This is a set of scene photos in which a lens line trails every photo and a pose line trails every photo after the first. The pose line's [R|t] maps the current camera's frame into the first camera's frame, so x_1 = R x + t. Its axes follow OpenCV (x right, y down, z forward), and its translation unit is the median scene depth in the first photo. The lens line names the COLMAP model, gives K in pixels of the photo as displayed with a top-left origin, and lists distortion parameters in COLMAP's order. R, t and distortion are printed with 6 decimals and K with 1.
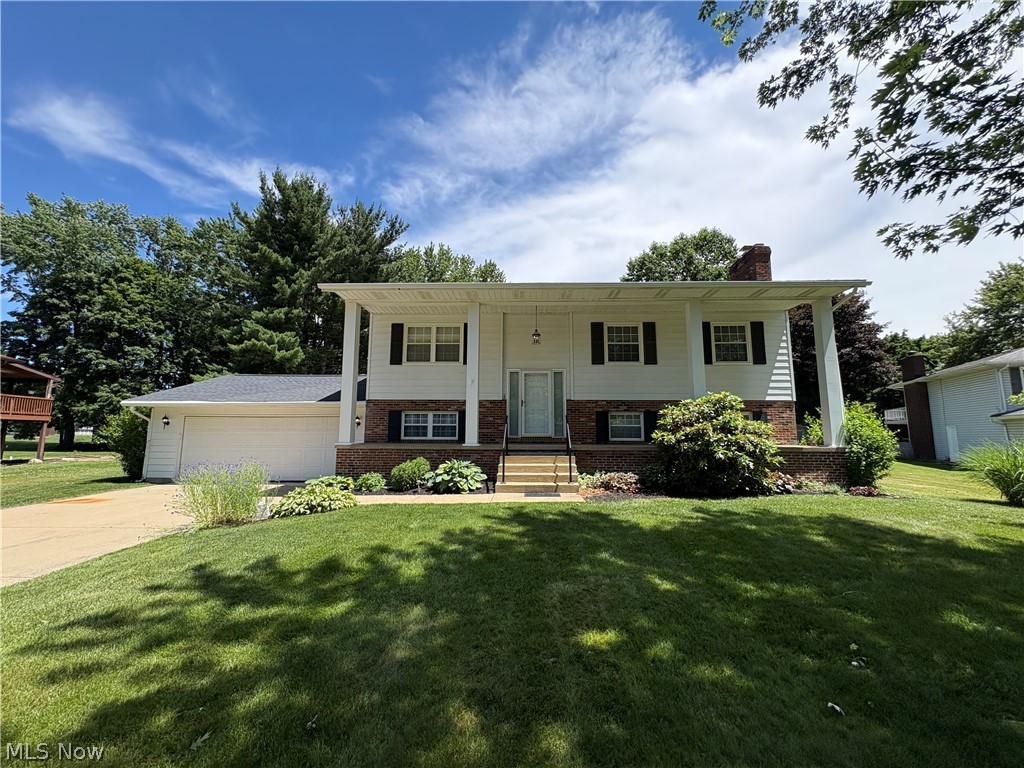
lens RADIAL K [[409.1, 0, 510.7], [0, 409.1, 382.2], [0, 0, 1]] dist [0.005598, -0.000396]
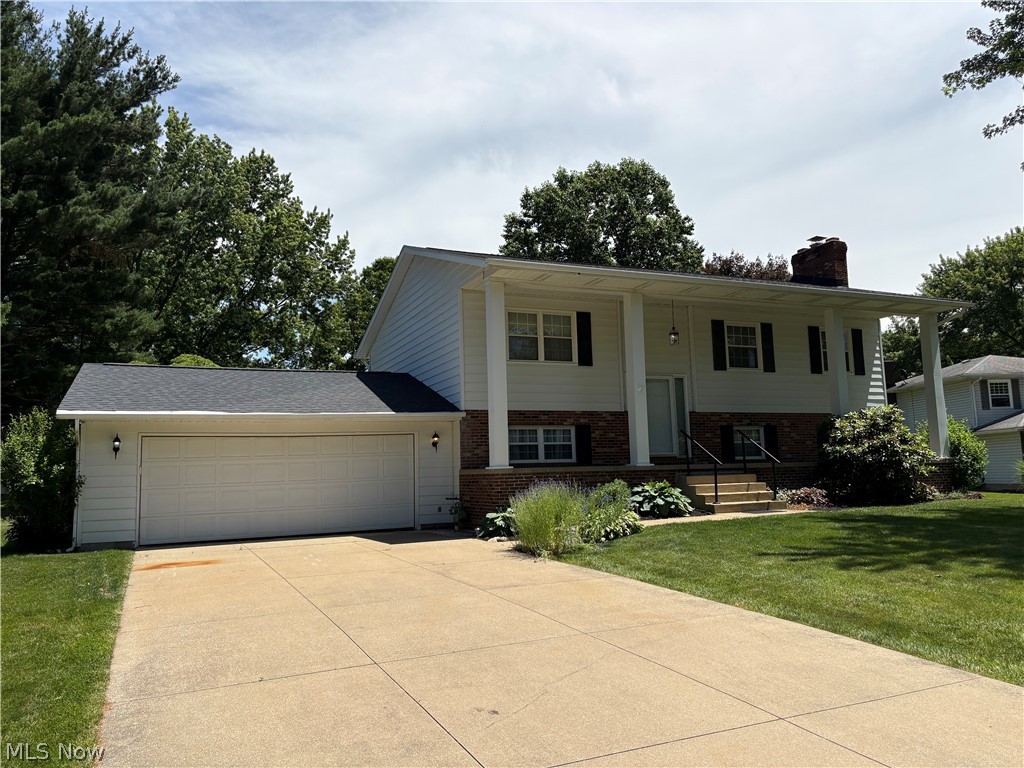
lens RADIAL K [[772.6, 0, 506.9], [0, 772.6, 377.9], [0, 0, 1]] dist [0.068868, -0.074472]
pose [[0.905527, 0.023788, 0.423622, -0.863890], [-0.022840, 0.999712, -0.007317, -0.005660], [-0.423674, -0.003050, 0.905810, -0.269053]]
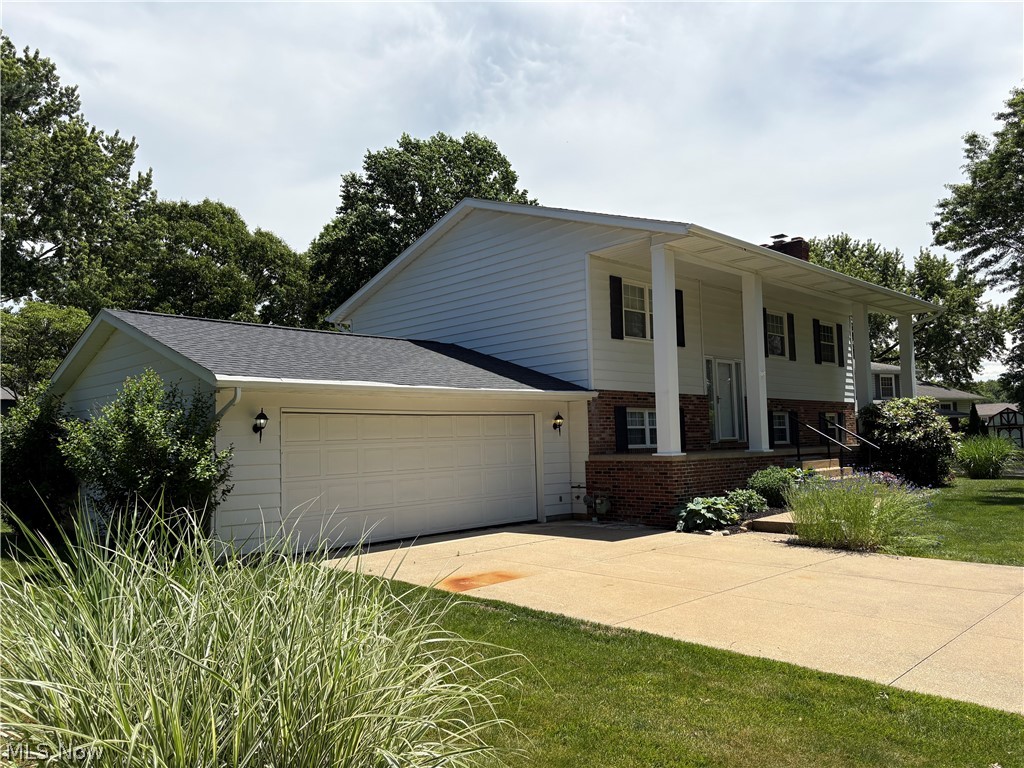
lens RADIAL K [[772.6, 0, 516.0], [0, 772.6, 388.9], [0, 0, 1]] dist [0.068868, -0.074472]
pose [[0.685042, 0.031165, 0.727837, -1.334650], [-0.062900, 0.997884, 0.016473, 0.029726], [-0.725783, -0.057066, 0.685552, 0.247867]]
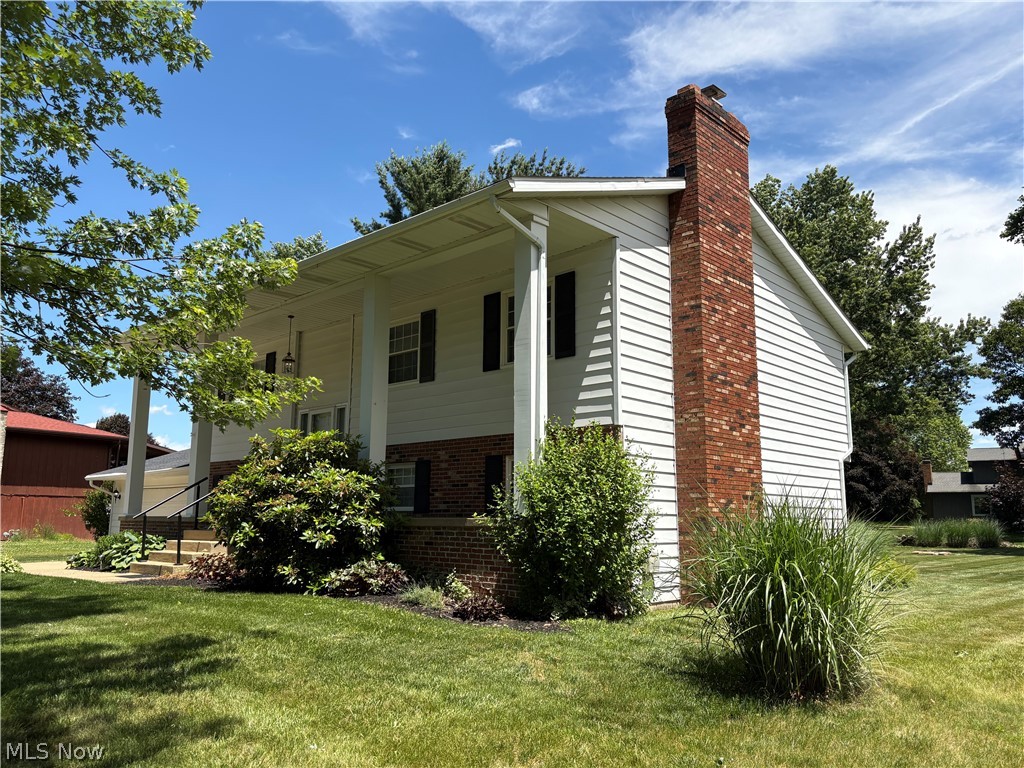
lens RADIAL K [[772.6, 0, 515.4], [0, 772.6, 382.8], [0, 0, 1]] dist [0.068868, -0.074472]
pose [[0.749765, -0.112708, -0.652034, 1.161065], [0.082368, 0.993620, -0.077040, 0.054920], [0.656557, 0.004055, 0.754265, 0.233828]]
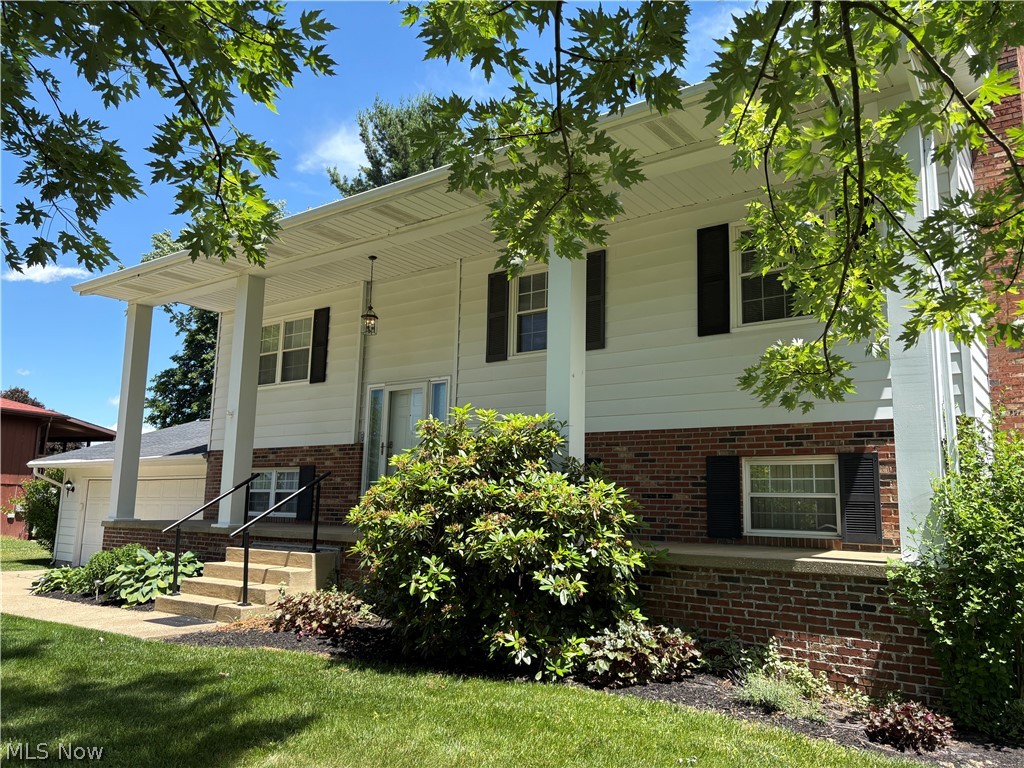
lens RADIAL K [[772.6, 0, 518.6], [0, 772.6, 386.5], [0, 0, 1]] dist [0.068868, -0.074472]
pose [[0.820790, -0.075271, -0.566248, 0.728986], [0.055612, 0.997101, -0.051934, 0.032634], [0.568516, 0.011137, 0.822597, 0.285310]]
